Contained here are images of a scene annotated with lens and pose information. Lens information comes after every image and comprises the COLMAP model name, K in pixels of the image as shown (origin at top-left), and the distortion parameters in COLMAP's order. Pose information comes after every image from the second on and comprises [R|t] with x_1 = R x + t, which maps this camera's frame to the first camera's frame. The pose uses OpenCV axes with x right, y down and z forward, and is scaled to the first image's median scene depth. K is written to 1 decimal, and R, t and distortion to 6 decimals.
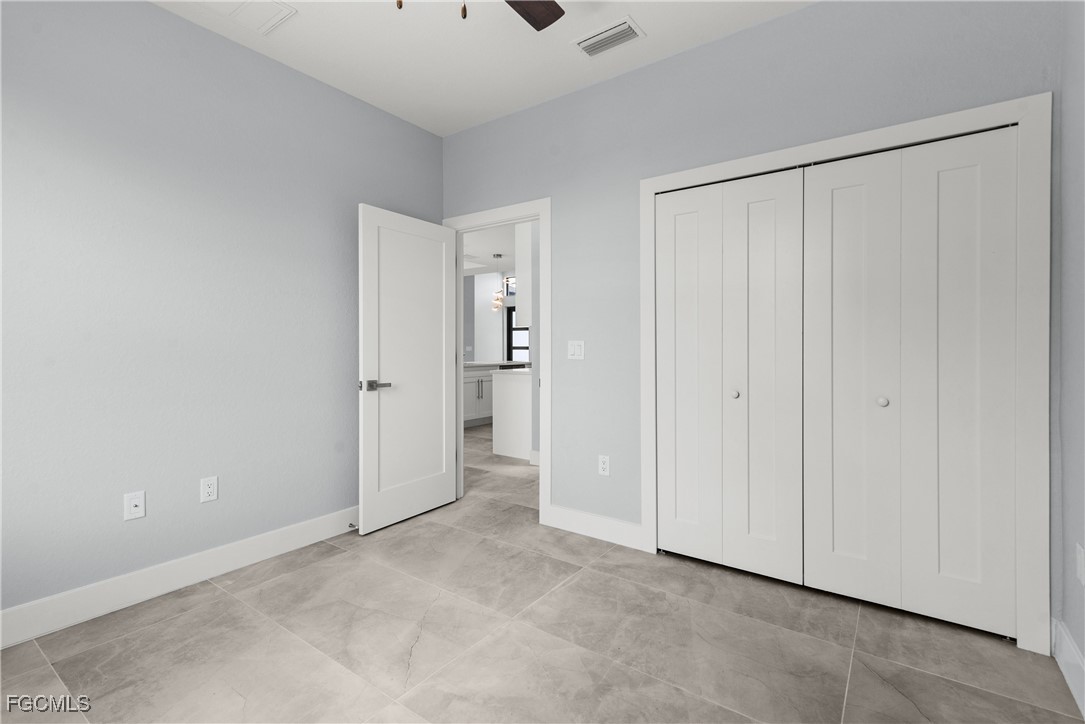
lens RADIAL K [[494.1, 0, 545.7], [0, 494.1, 346.9], [0, 0, 1]] dist [0.024171, -0.000600]
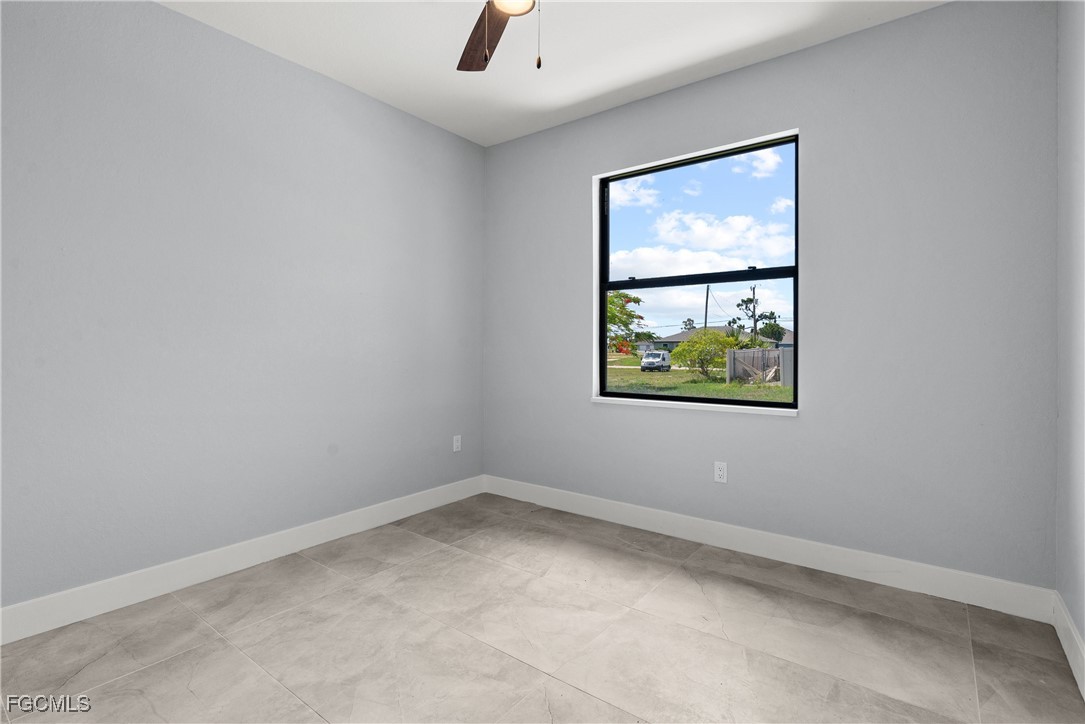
lens RADIAL K [[494.1, 0, 545.7], [0, 494.1, 346.9], [0, 0, 1]] dist [0.024171, -0.000600]
pose [[-0.999580, 0.003464, 0.028755, -0.315441], [0.003622, 0.999979, 0.005435, -0.006358], [-0.028735, 0.005537, -0.999572, 2.010064]]
